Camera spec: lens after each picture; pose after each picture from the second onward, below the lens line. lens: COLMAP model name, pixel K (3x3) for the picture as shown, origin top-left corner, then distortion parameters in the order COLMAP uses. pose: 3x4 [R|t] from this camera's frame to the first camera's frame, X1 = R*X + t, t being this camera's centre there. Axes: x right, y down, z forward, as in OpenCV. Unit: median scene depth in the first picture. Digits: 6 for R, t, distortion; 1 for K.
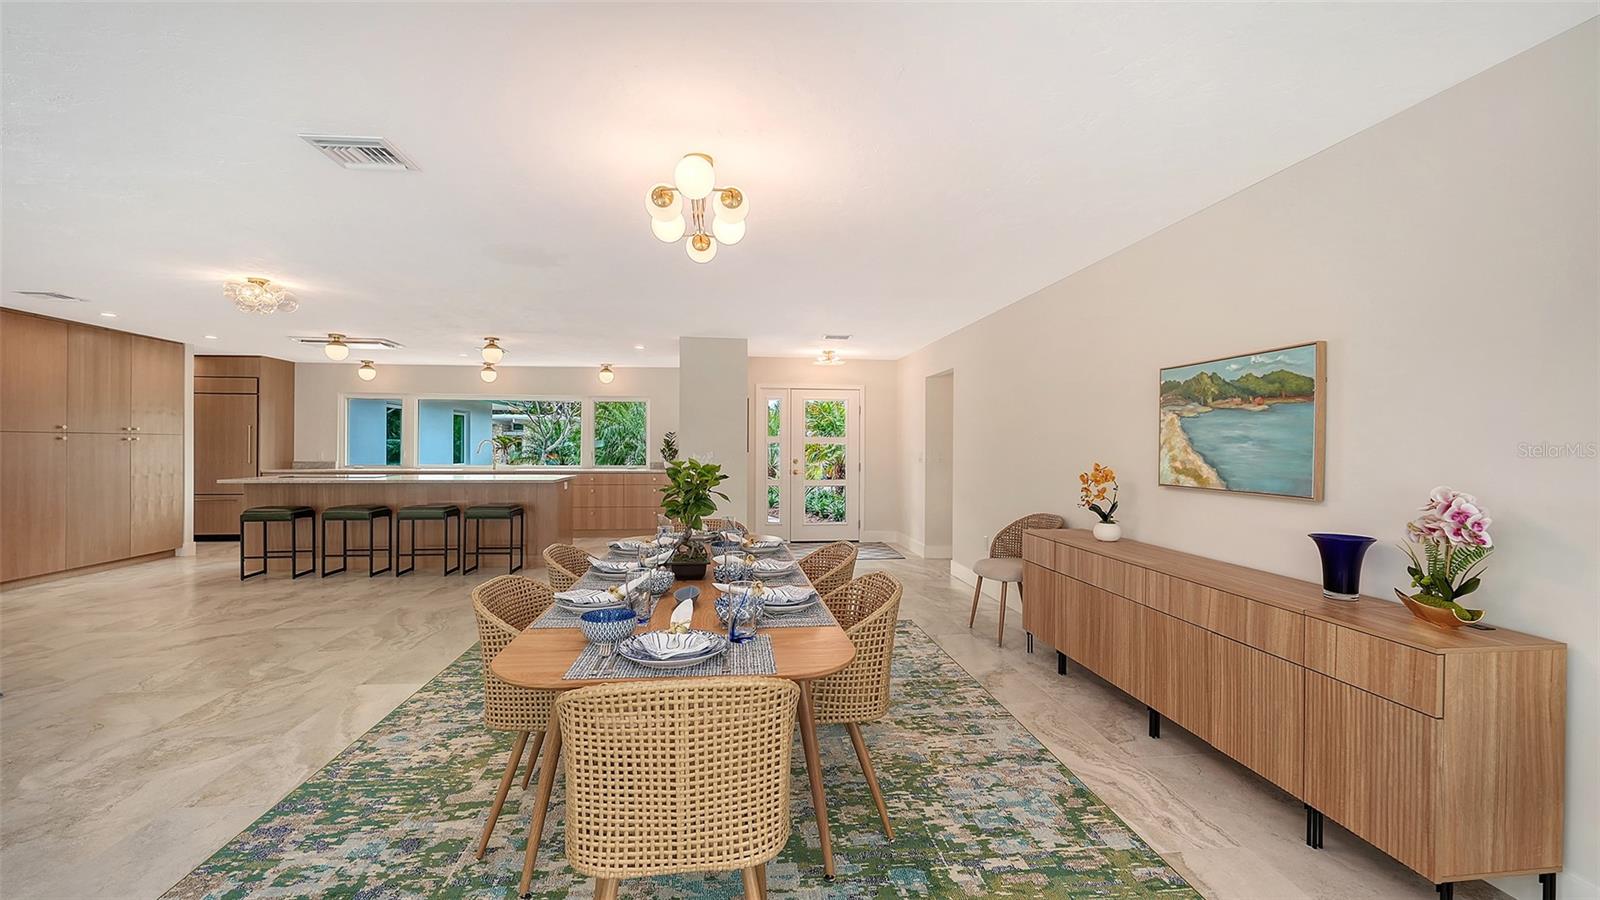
lens RADIAL K [[659.8, 0, 797.8], [0, 659.8, 444.2], [0, 0, 1]] dist [-0.001688, 0.000035]
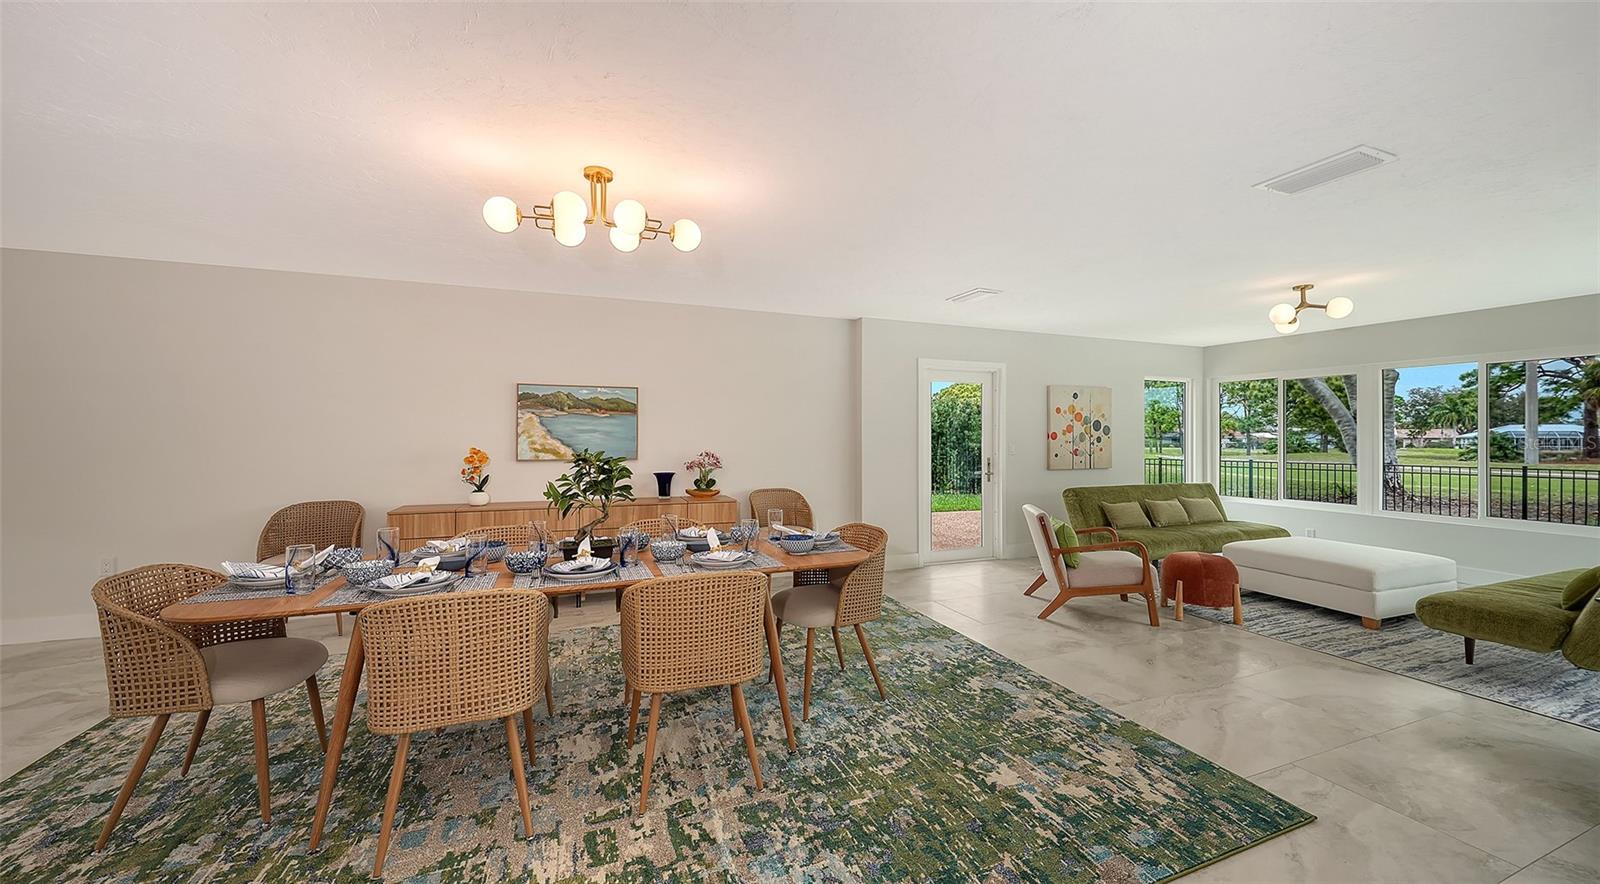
lens RADIAL K [[593.3, 0, 796.2], [0, 593.3, 424.7], [0, 0, 1]] dist [-0.002157, -0.001253]
pose [[-0.262167, 0.014208, 0.964918, -0.941518], [-0.006219, 0.999846, -0.016412, -0.001671], [-0.965002, -0.010304, -0.262039, 0.762020]]
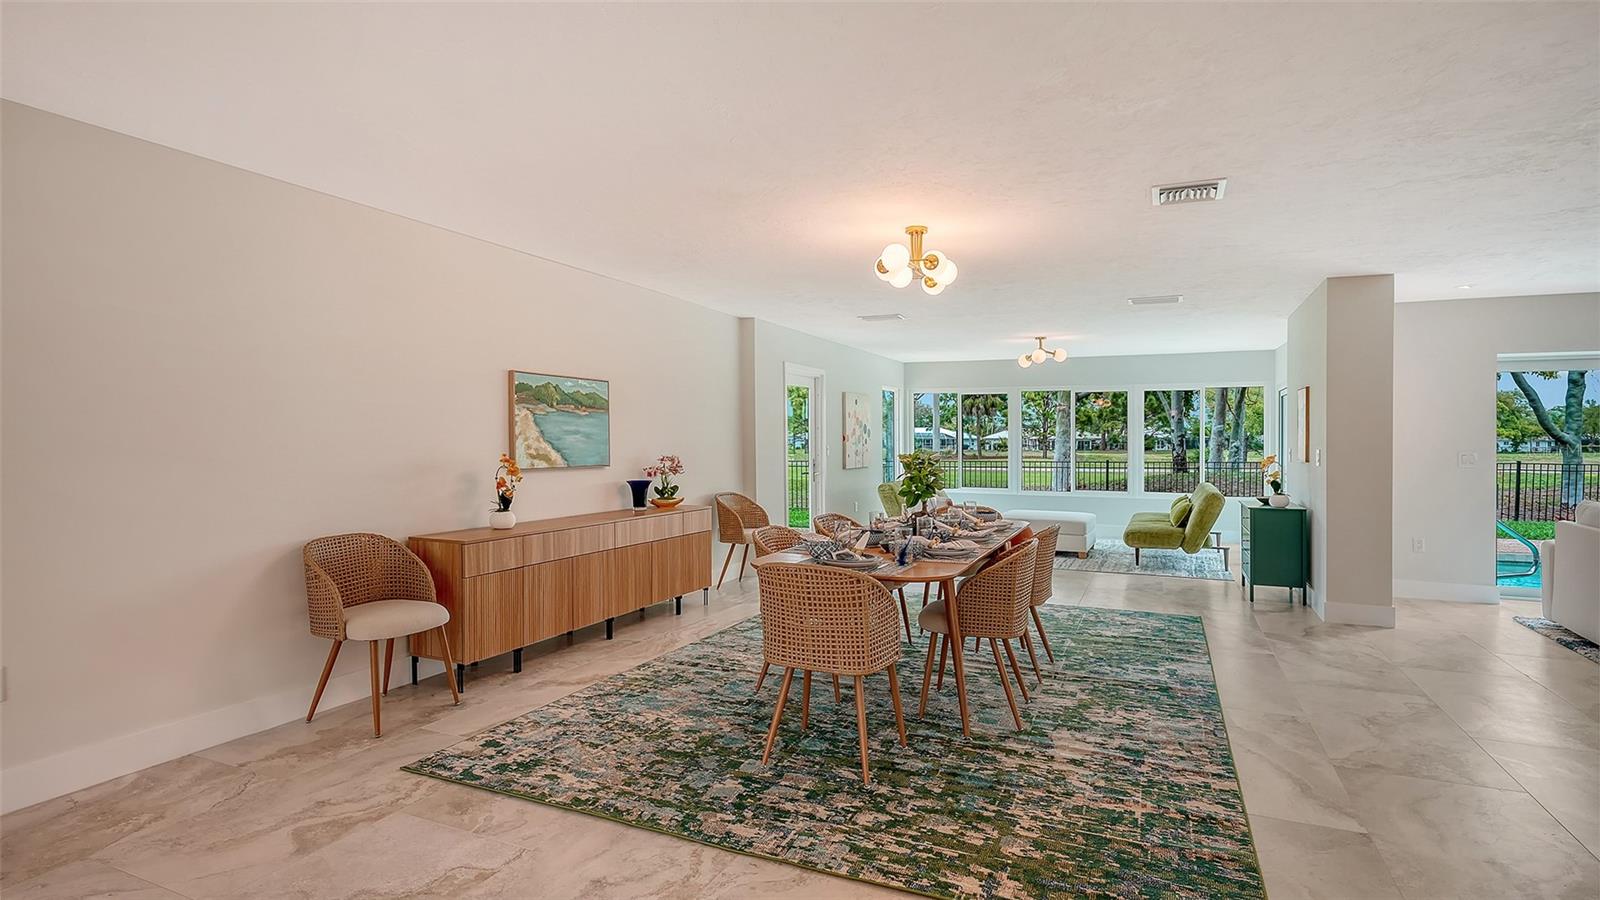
lens RADIAL K [[802.2, 0, 799.6], [0, 802.2, 462.5], [0, 0, 1]] dist [0.000830, -0.000917]
pose [[-0.860931, -0.022173, 0.508239, -0.614165], [-0.008462, 0.999536, 0.029272, 0.002485], [-0.508652, 0.020900, -0.860719, 2.012737]]
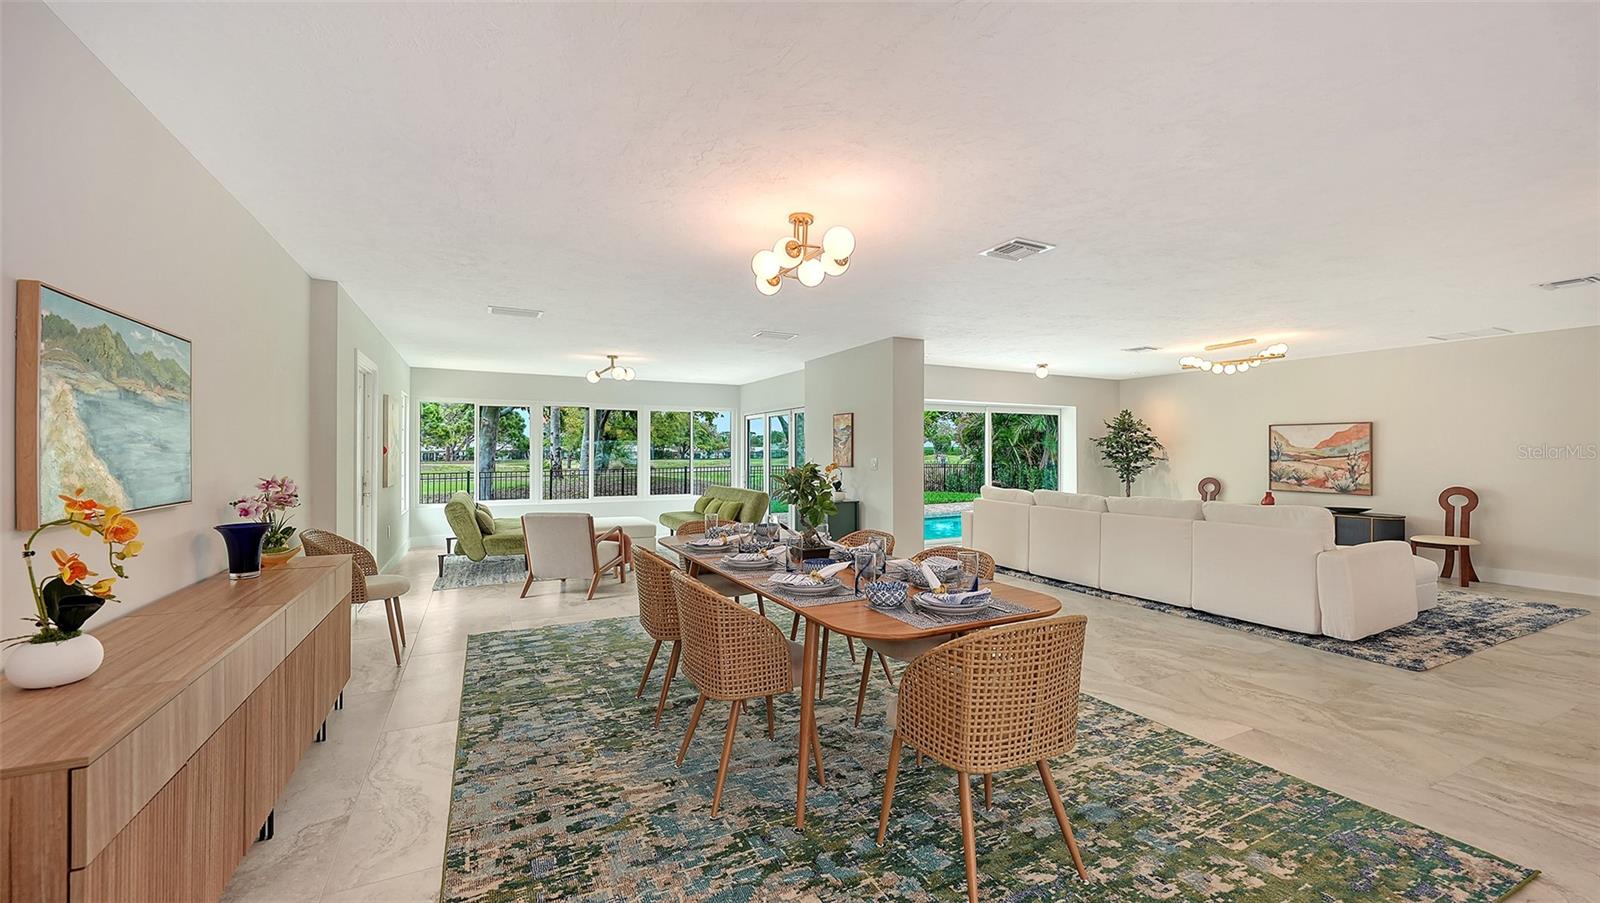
lens RADIAL K [[631.5, 0, 807.0], [0, 631.5, 443.2], [0, 0, 1]] dist [-0.005849, 0.000726]
pose [[-0.933948, -0.011743, -0.357217, 0.200890], [-0.005327, 0.999806, -0.018938, 0.006857], [0.357370, -0.015784, -0.933830, 1.661449]]
